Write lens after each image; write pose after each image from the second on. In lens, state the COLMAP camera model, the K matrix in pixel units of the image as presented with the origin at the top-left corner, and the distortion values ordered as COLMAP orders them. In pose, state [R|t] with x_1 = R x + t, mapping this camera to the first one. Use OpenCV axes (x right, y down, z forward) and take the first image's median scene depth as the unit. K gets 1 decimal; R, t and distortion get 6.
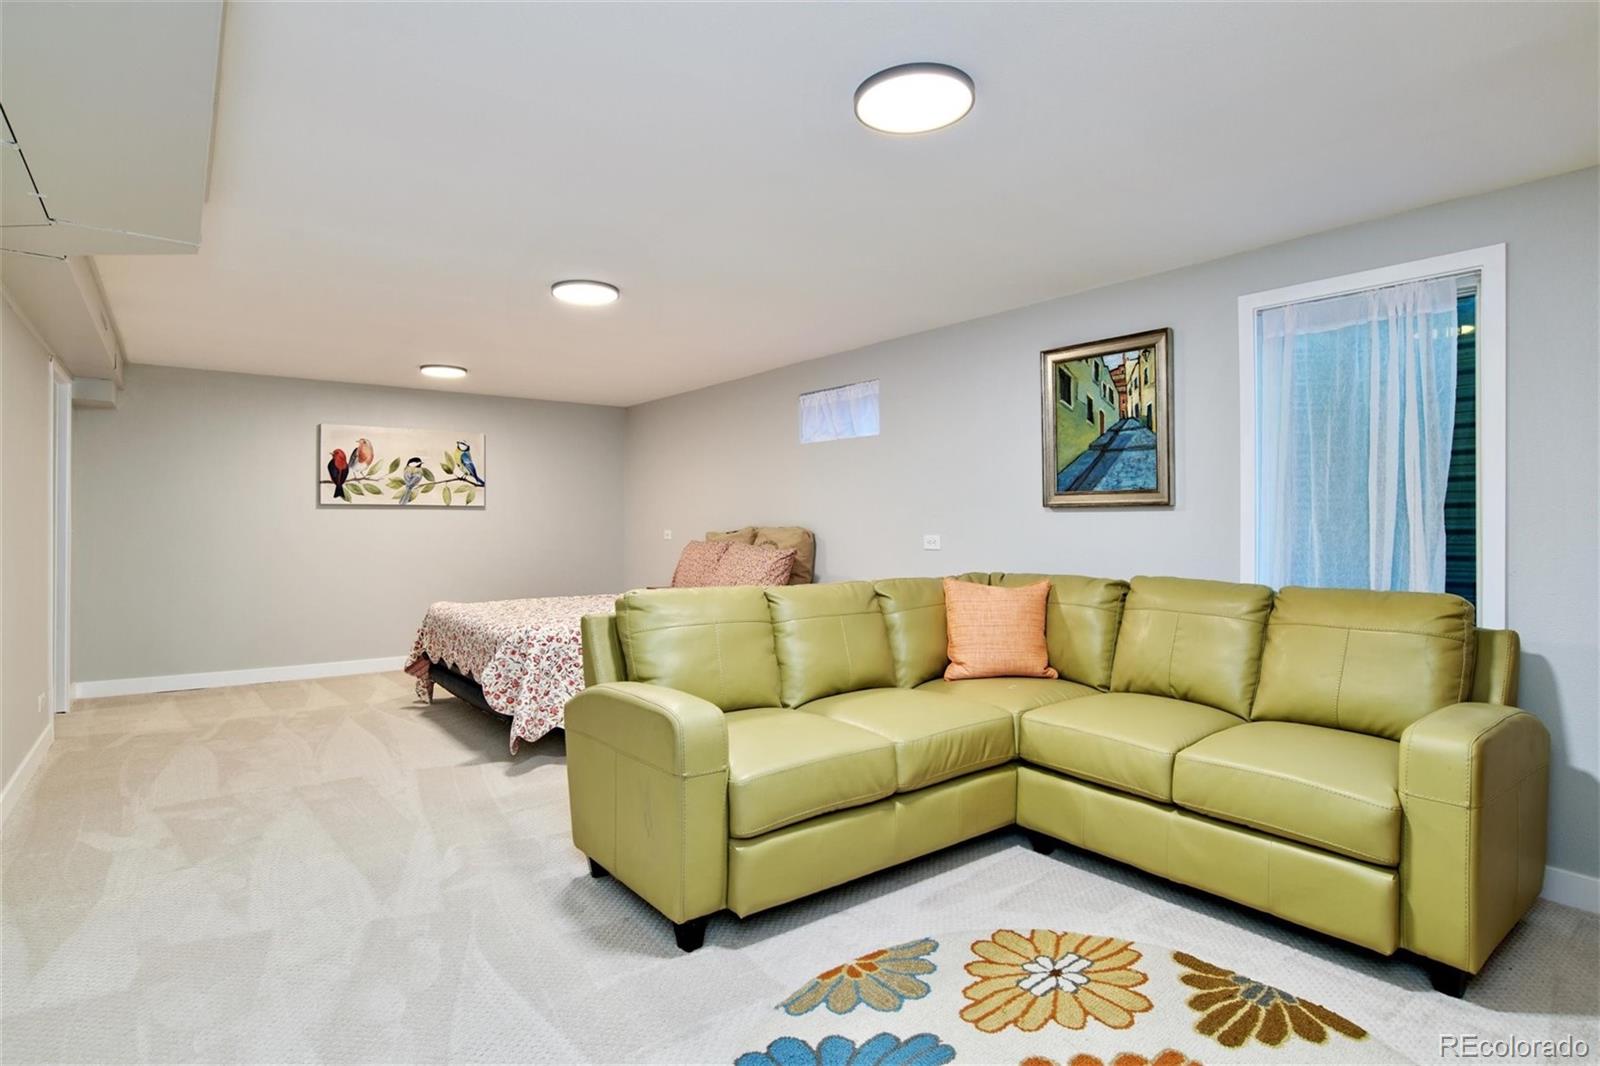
lens RADIAL K [[819.0, 0, 808.7], [0, 819.0, 525.1], [0, 0, 1]] dist [-0.041595, 0.013895]
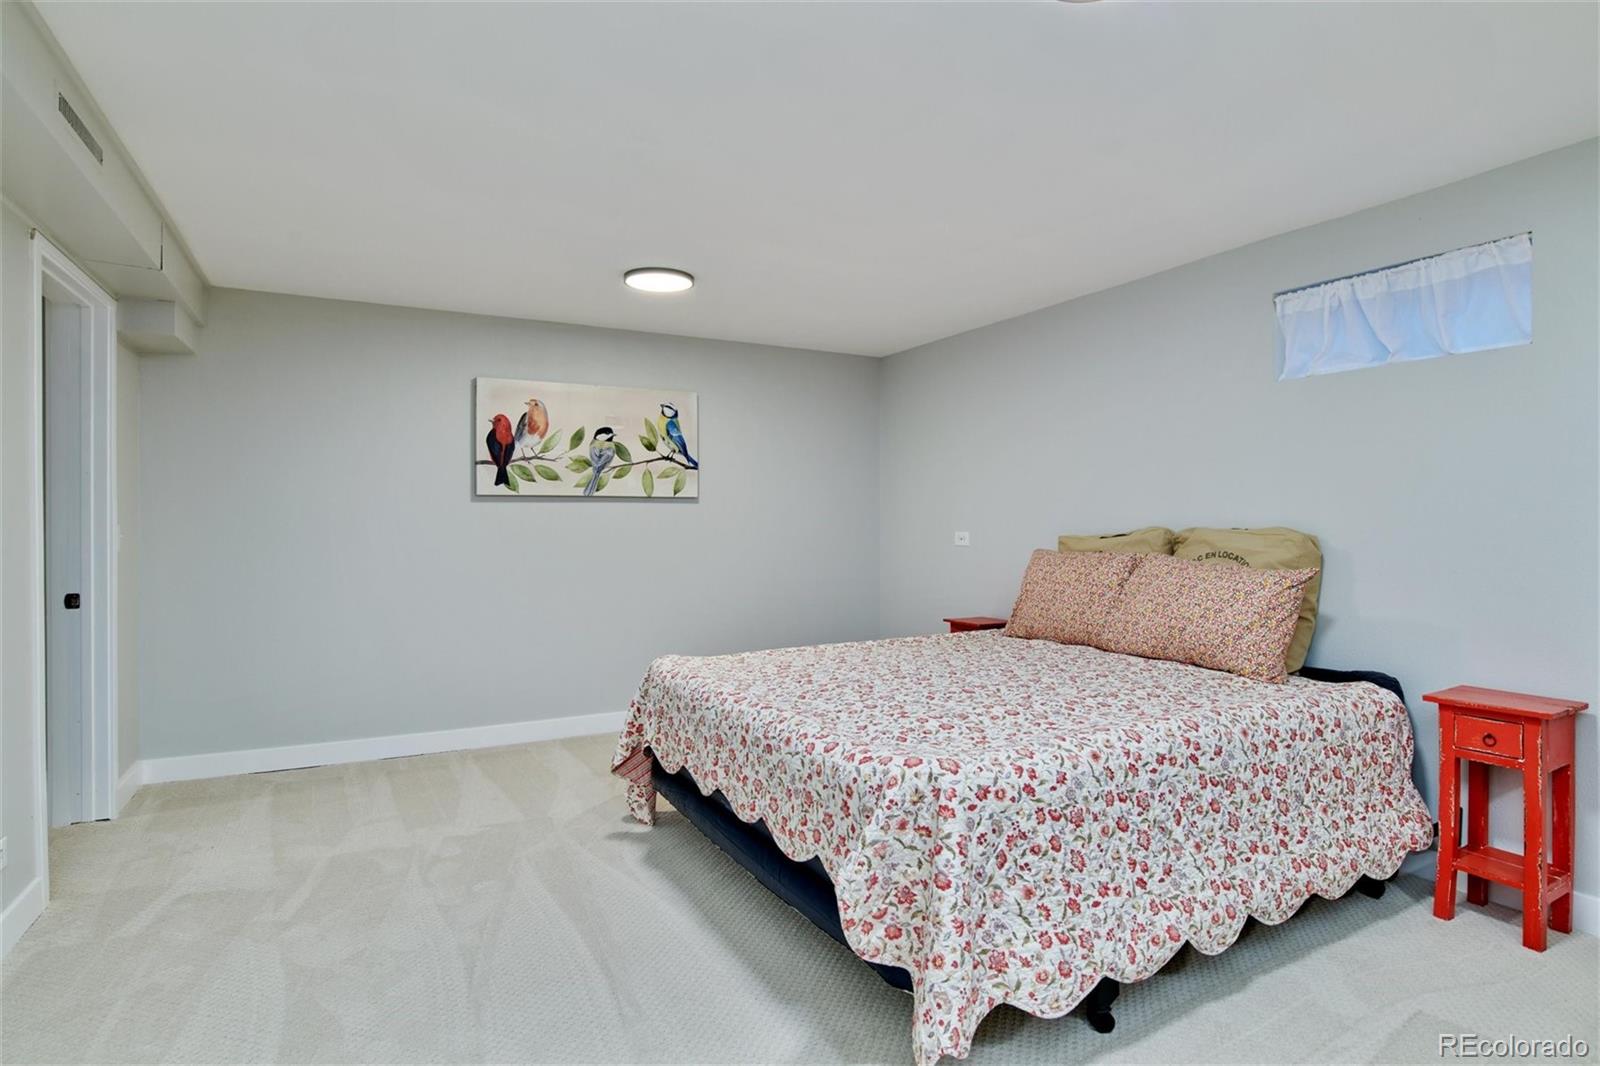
lens RADIAL K [[819.0, 0, 813.1], [0, 819.0, 527.7], [0, 0, 1]] dist [-0.041595, 0.013895]
pose [[0.988785, -0.001969, -0.149335, -0.344368], [0.003145, 0.999966, 0.007635, -0.004356], [0.149315, -0.008019, 0.988757, 0.566834]]
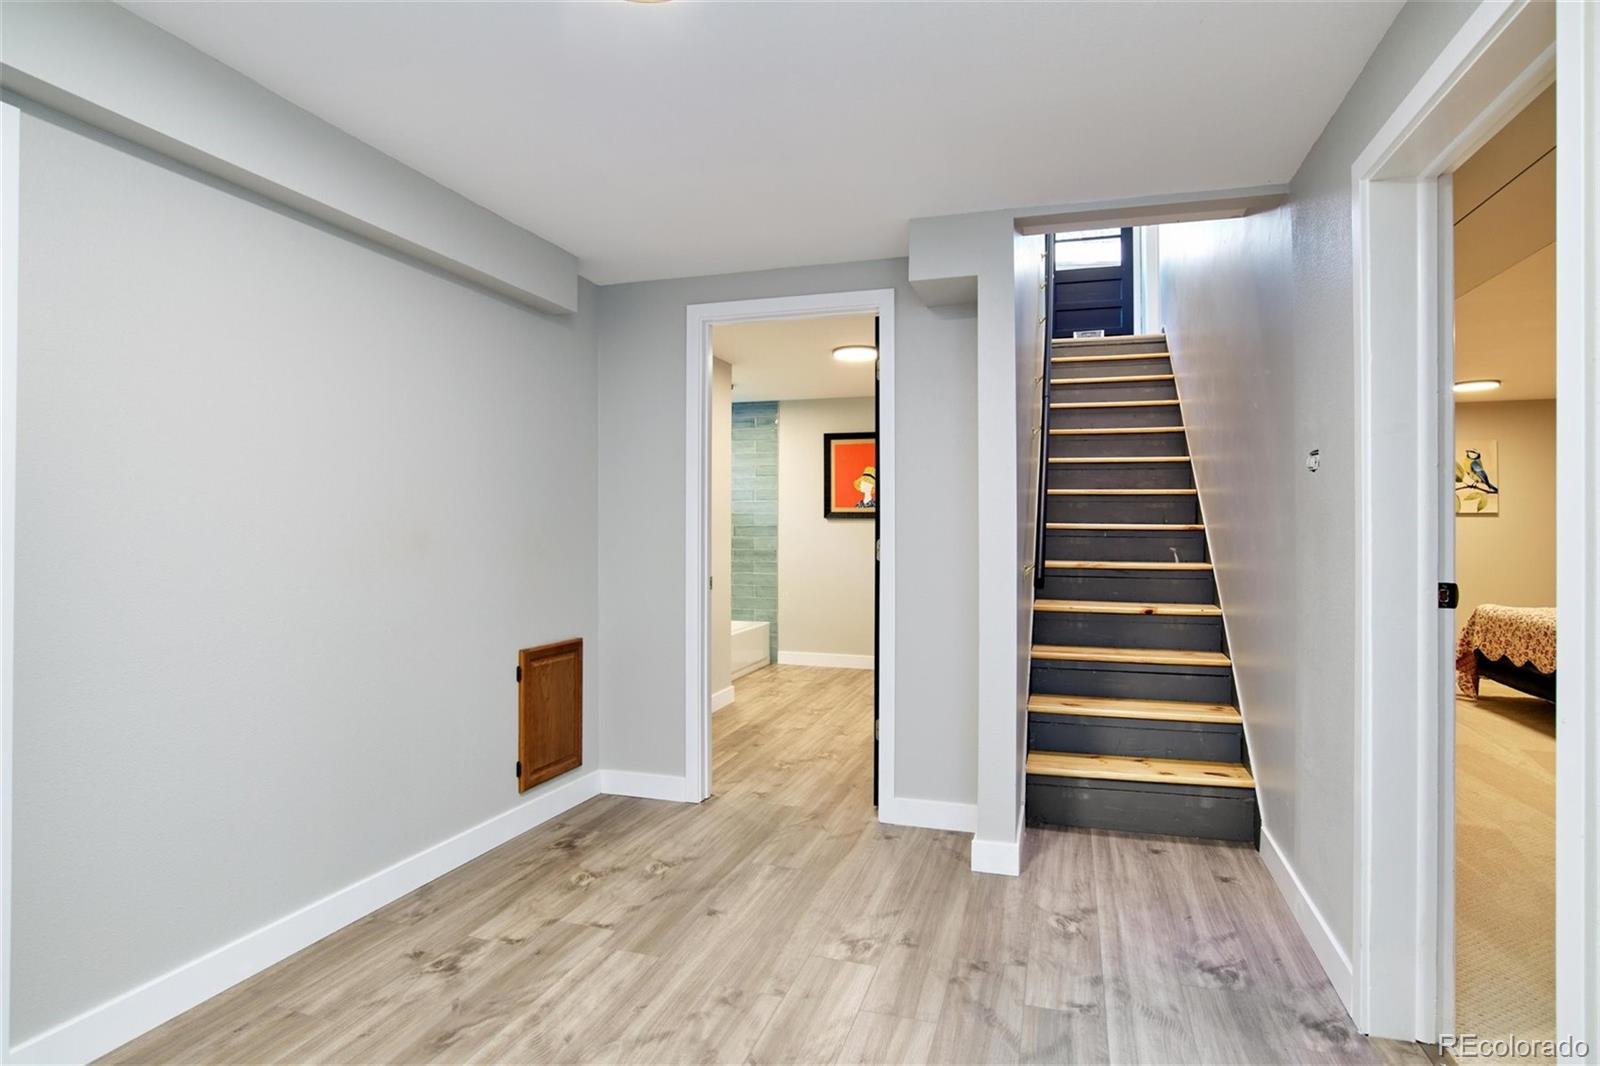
lens RADIAL K [[819.0, 0, 810.2], [0, 819.0, 524.5], [0, 0, 1]] dist [-0.041595, 0.013895]
pose [[0.568201, -0.011928, -0.822803, -0.125599], [0.002964, 0.999918, -0.012449, 0.001193], [0.822884, 0.004634, 0.568190, -0.431340]]
